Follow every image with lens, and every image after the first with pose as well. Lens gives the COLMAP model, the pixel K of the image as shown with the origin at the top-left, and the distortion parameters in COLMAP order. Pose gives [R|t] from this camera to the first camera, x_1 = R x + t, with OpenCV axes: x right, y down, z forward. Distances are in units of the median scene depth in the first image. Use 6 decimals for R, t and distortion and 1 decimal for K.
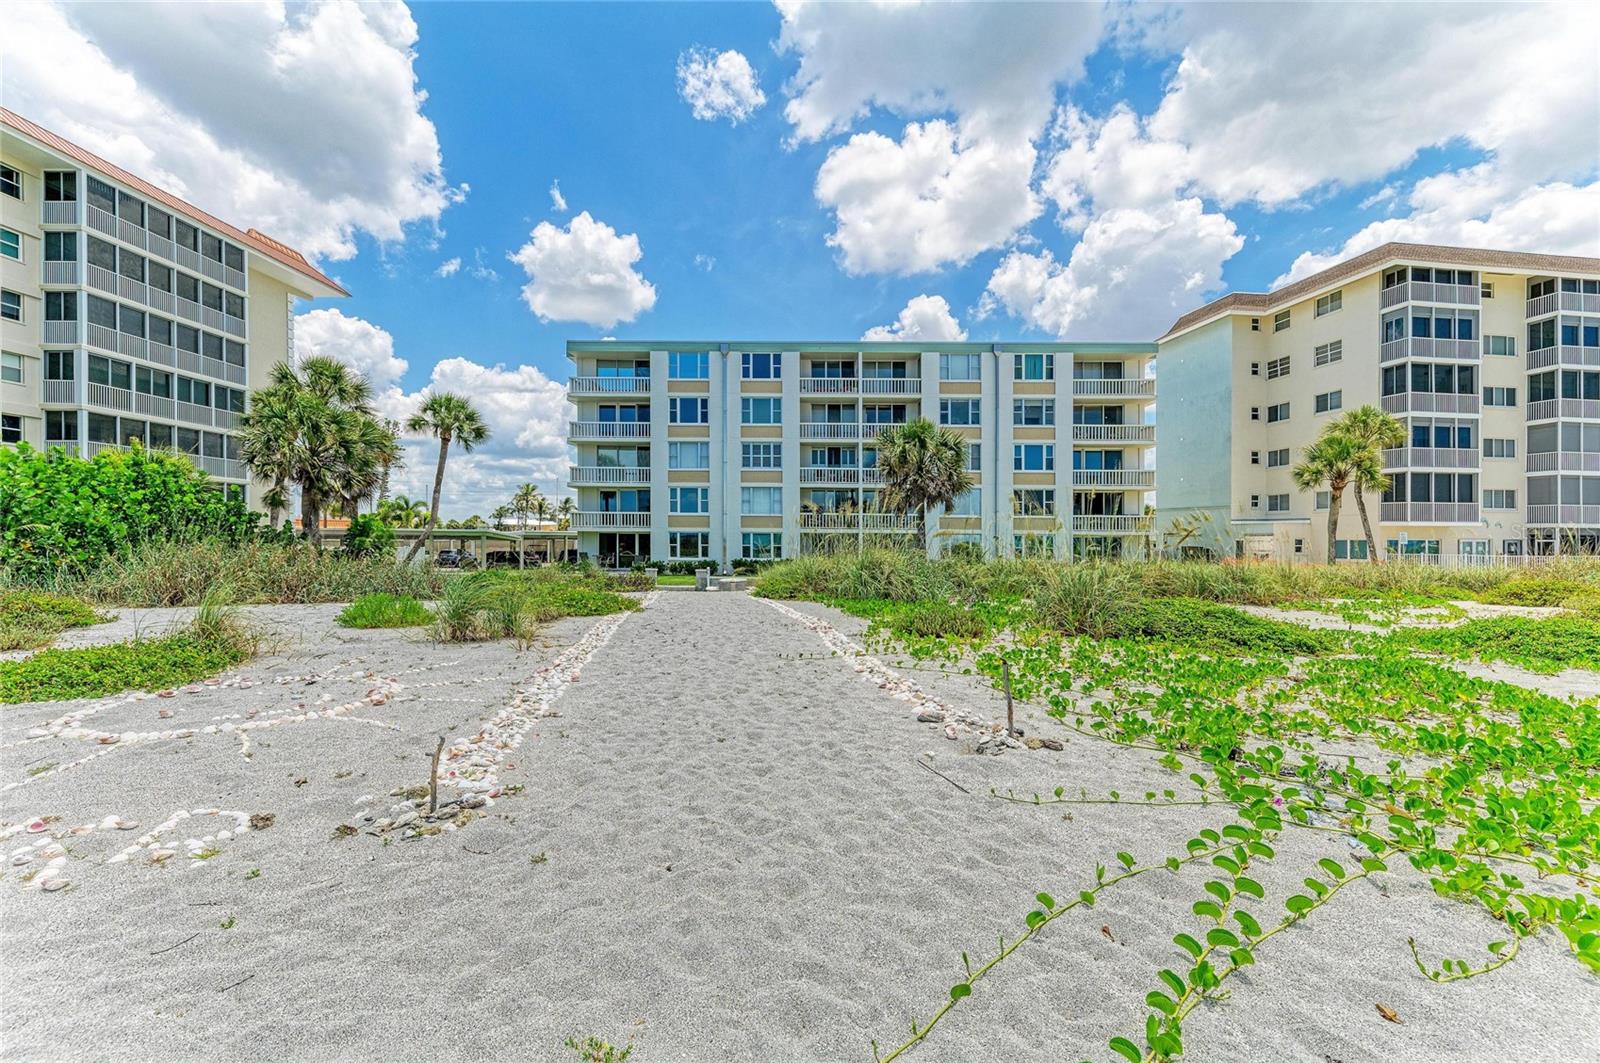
lens RADIAL K [[670.2, 0, 808.2], [0, 670.2, 549.2], [0, 0, 1]] dist [0.015105, -0.000097]
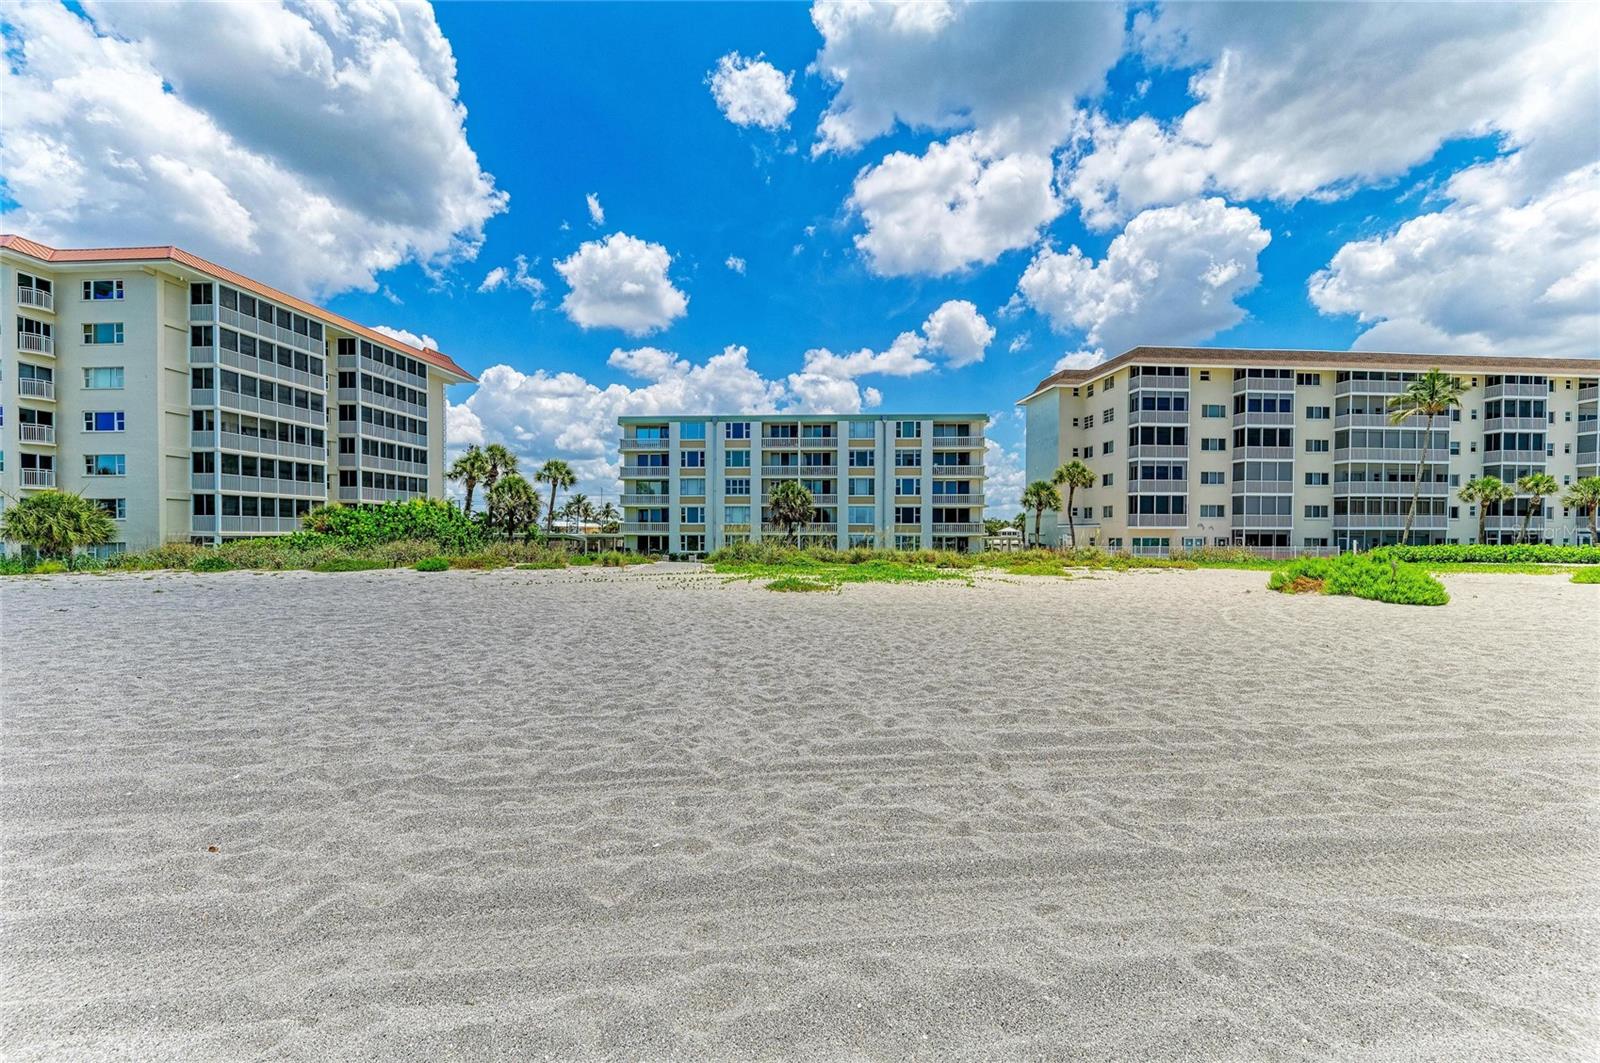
lens RADIAL K [[654.4, 0, 800.0], [0, 654.4, 531.5], [0, 0, 1]] dist [0.000567, 0.000050]
pose [[0.998469, -0.005457, -0.055046, 0.163971], [0.004052, 0.999664, -0.025599, 0.007511], [0.055167, 0.025337, 0.998156, -0.545448]]
